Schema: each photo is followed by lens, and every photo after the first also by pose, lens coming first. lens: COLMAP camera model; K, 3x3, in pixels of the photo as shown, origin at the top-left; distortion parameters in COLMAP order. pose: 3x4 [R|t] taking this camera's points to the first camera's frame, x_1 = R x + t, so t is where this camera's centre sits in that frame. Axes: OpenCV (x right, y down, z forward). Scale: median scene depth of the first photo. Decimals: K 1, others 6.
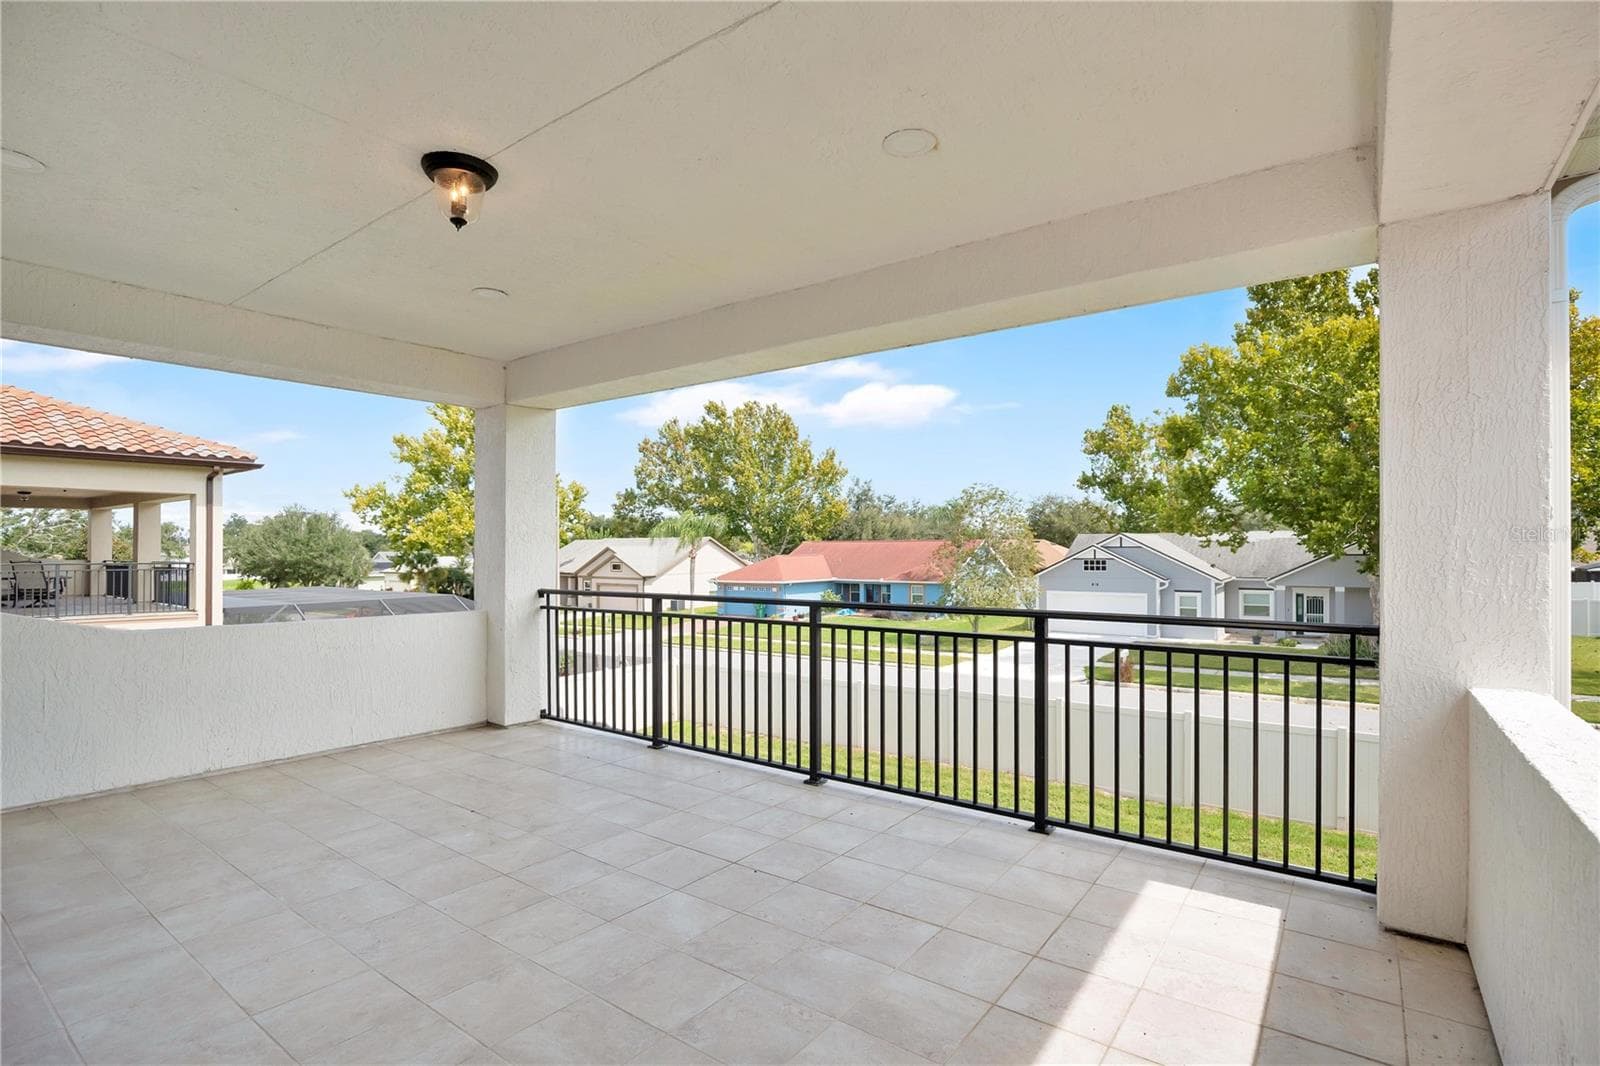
lens RADIAL K [[748.7, 0, 813.3], [0, 748.7, 549.5], [0, 0, 1]] dist [-0.005299, 0.000171]
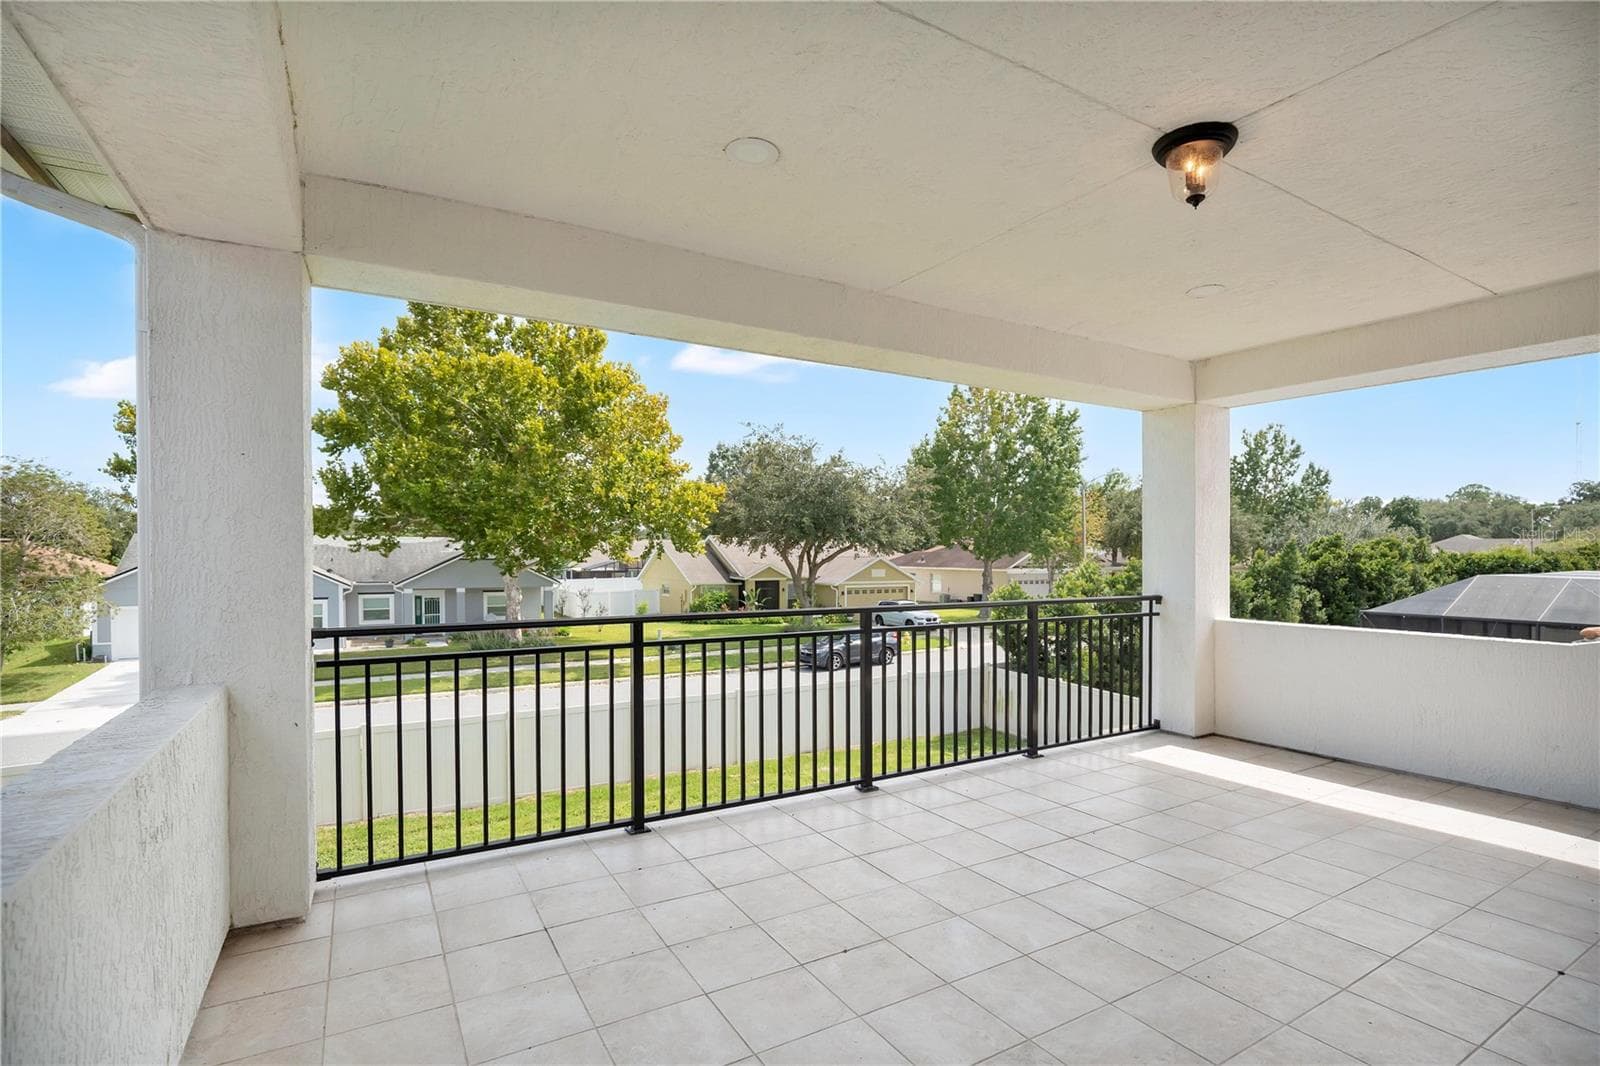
lens RADIAL K [[748.7, 0, 797.1], [0, 748.7, 545.5], [0, 0, 1]] dist [-0.005299, 0.000171]
pose [[0.402040, 0.019234, 0.915420, -0.118276], [-0.008936, 0.999814, -0.017083, 0.000441], [-0.915579, -0.001312, 0.402137, 0.084438]]
